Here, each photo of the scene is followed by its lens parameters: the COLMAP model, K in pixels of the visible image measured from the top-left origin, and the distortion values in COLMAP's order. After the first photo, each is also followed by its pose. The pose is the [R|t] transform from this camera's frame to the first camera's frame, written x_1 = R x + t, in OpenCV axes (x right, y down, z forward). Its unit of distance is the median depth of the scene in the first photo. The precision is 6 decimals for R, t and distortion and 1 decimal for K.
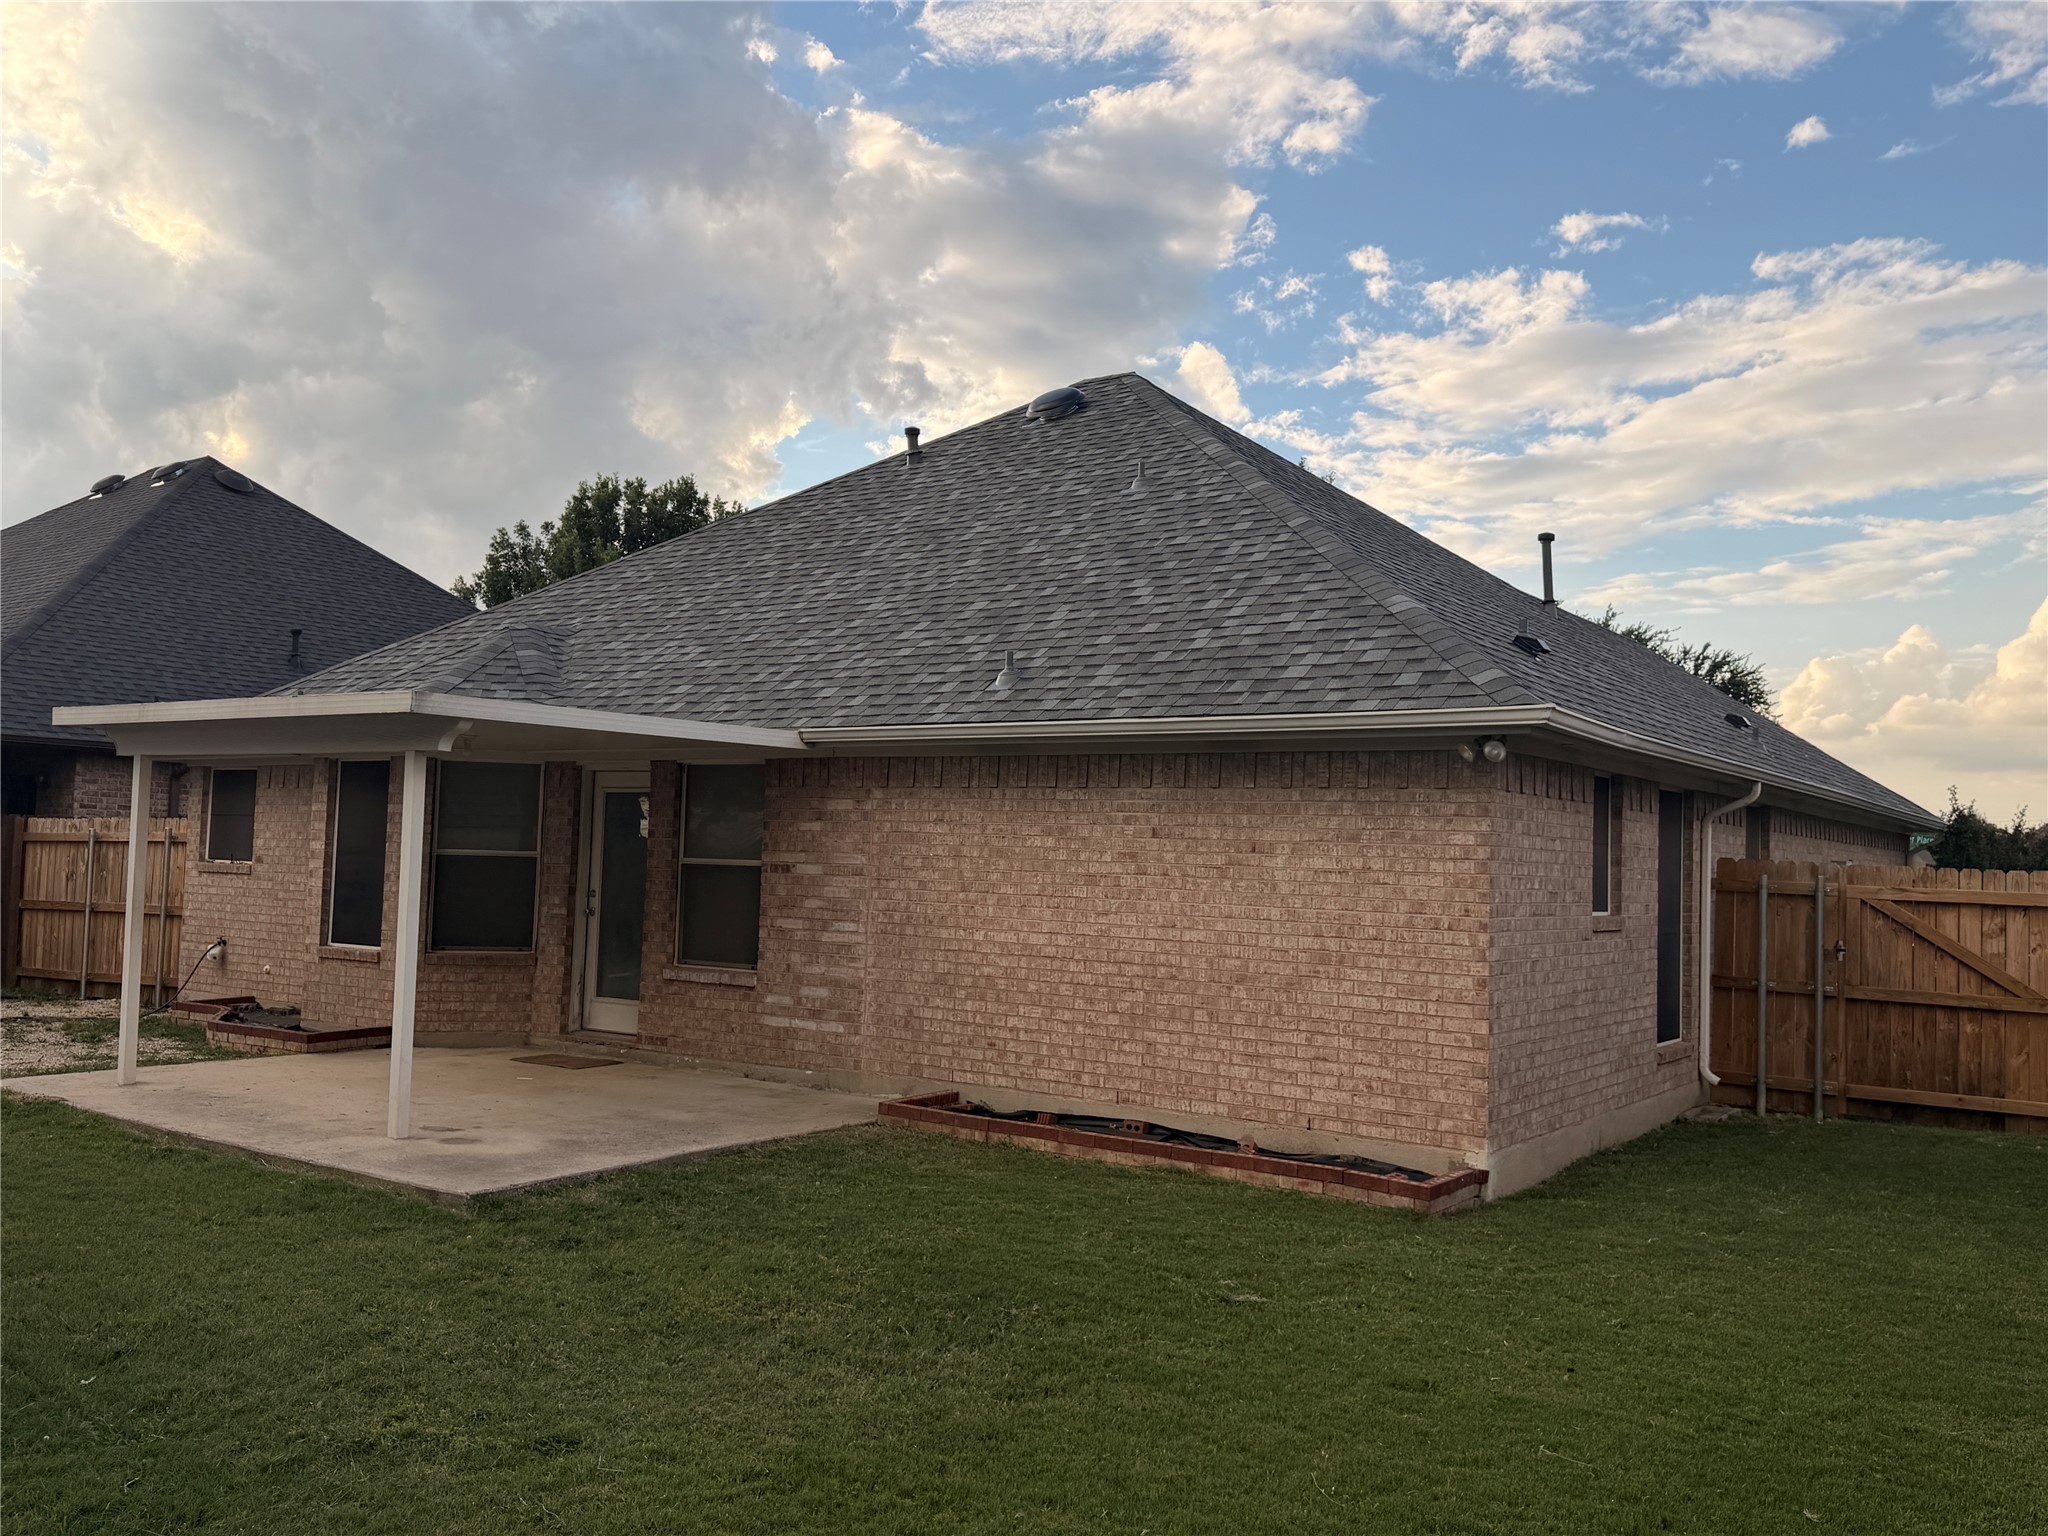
lens RADIAL K [[1721.9, 0, 1024.1], [0, 1721.9, 787.6], [0, 0, 1]] dist [0.049070, 0.010433]
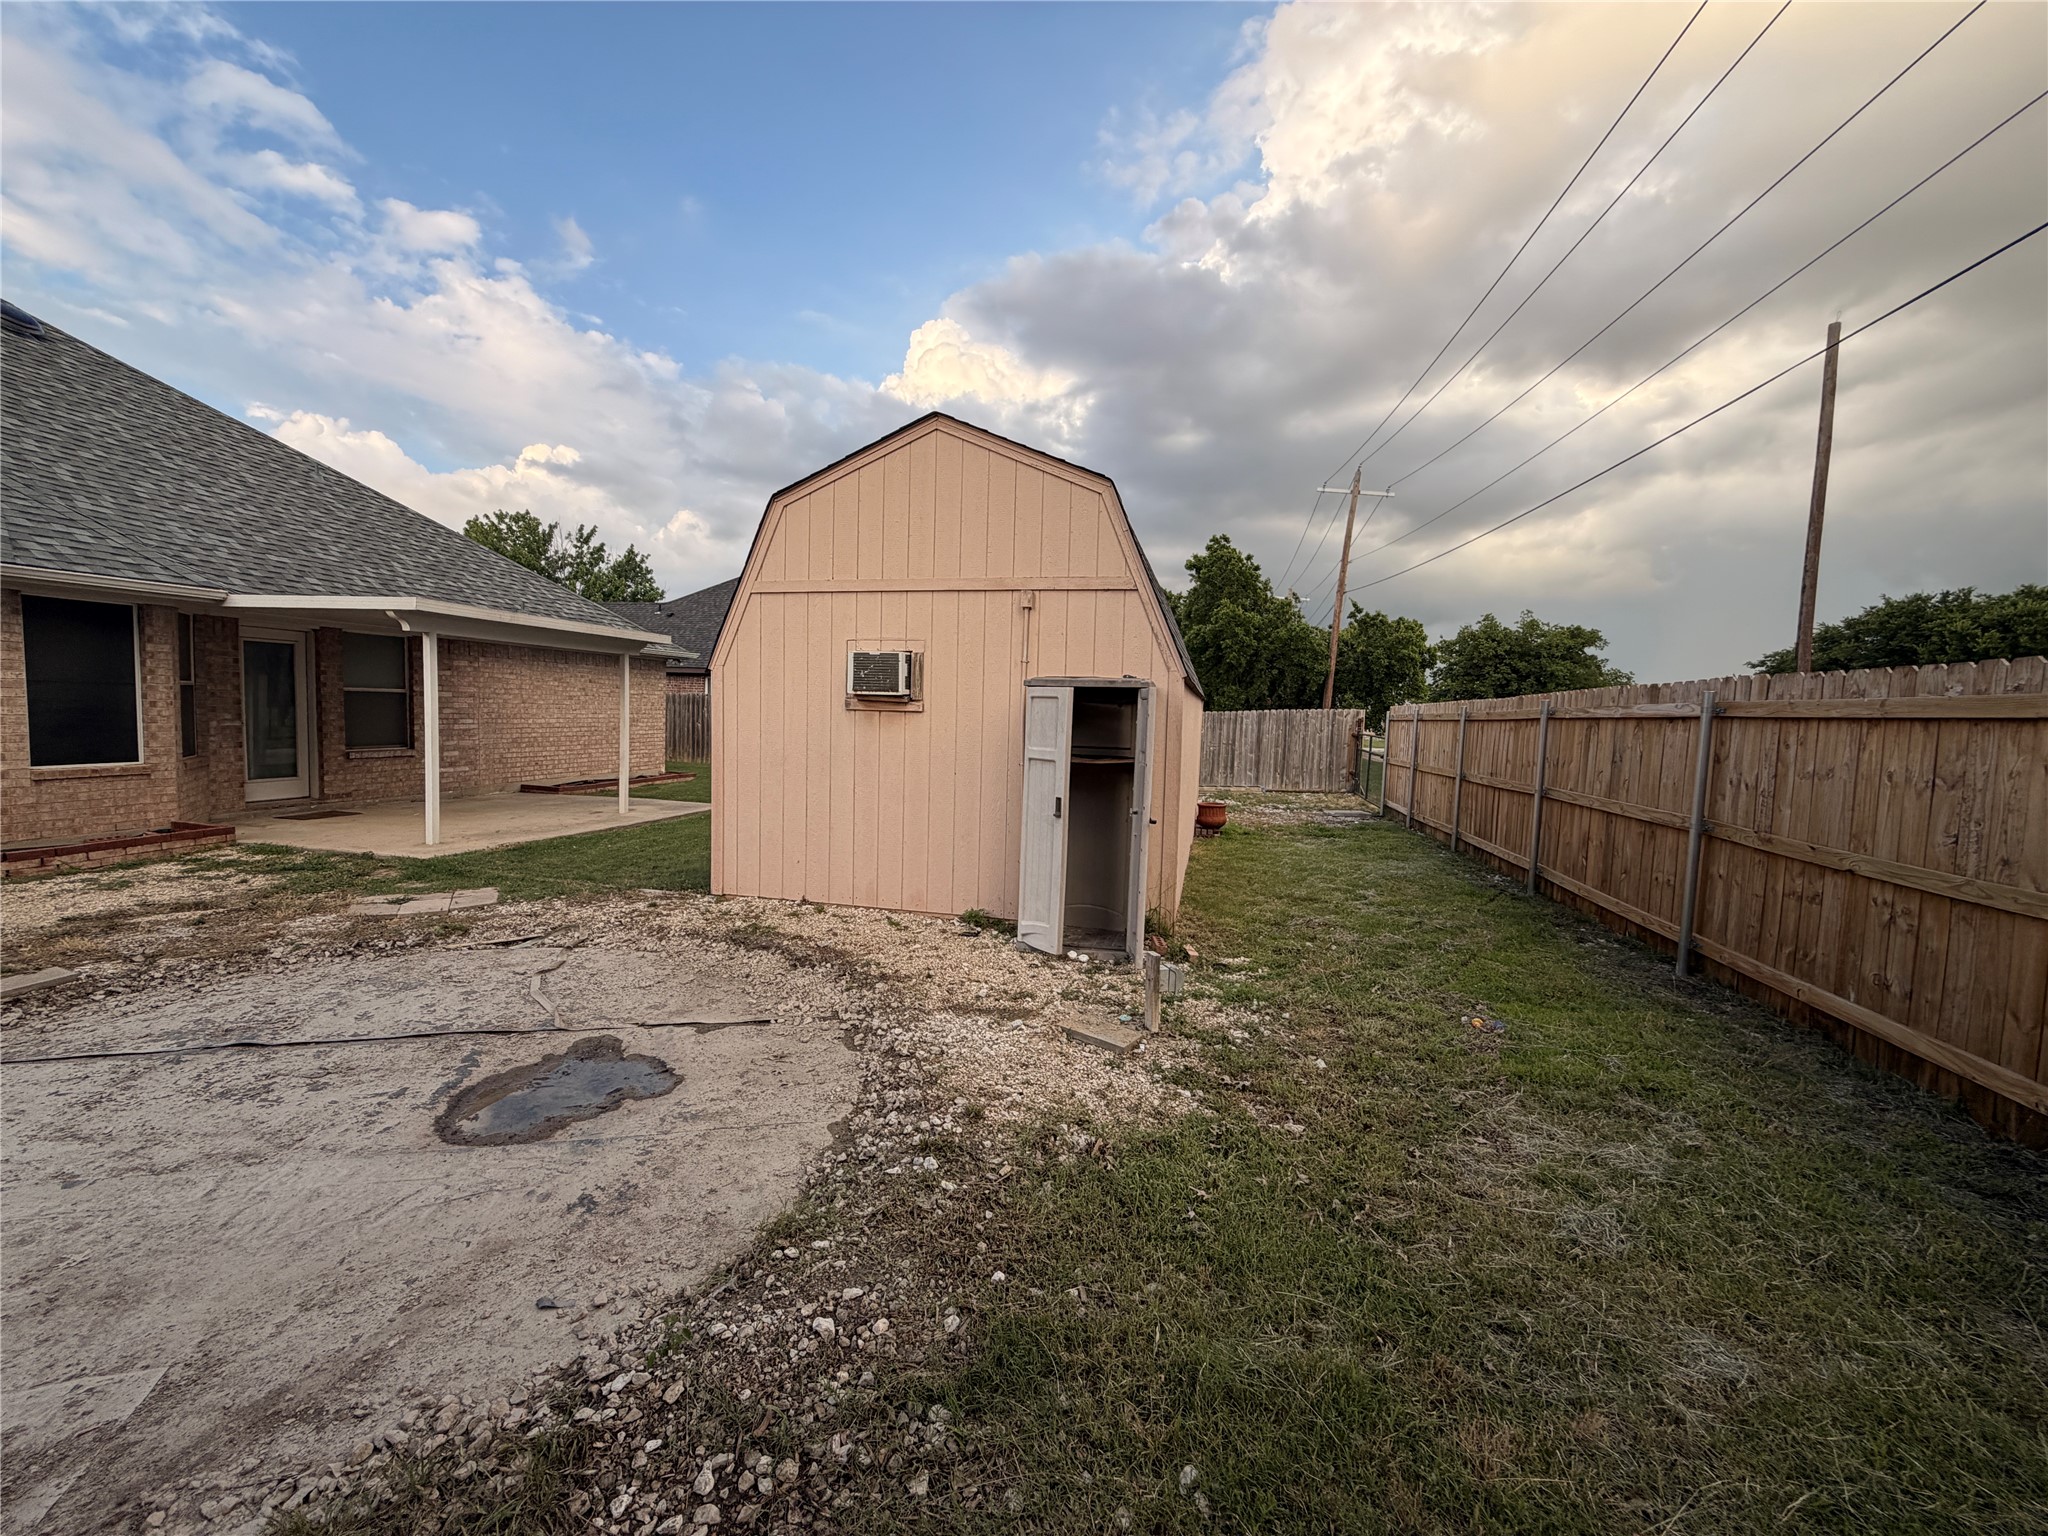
lens RADIAL K [[825.7, 0, 1037.3], [0, 825.7, 768.8], [0, 0, 1]] dist [-0.001612, 0.000042]
pose [[-0.367375, -0.111175, 0.923404, -1.152356], [-0.087519, 0.992557, 0.084682, -0.007765], [-0.925946, -0.049705, -0.374371, 0.640116]]
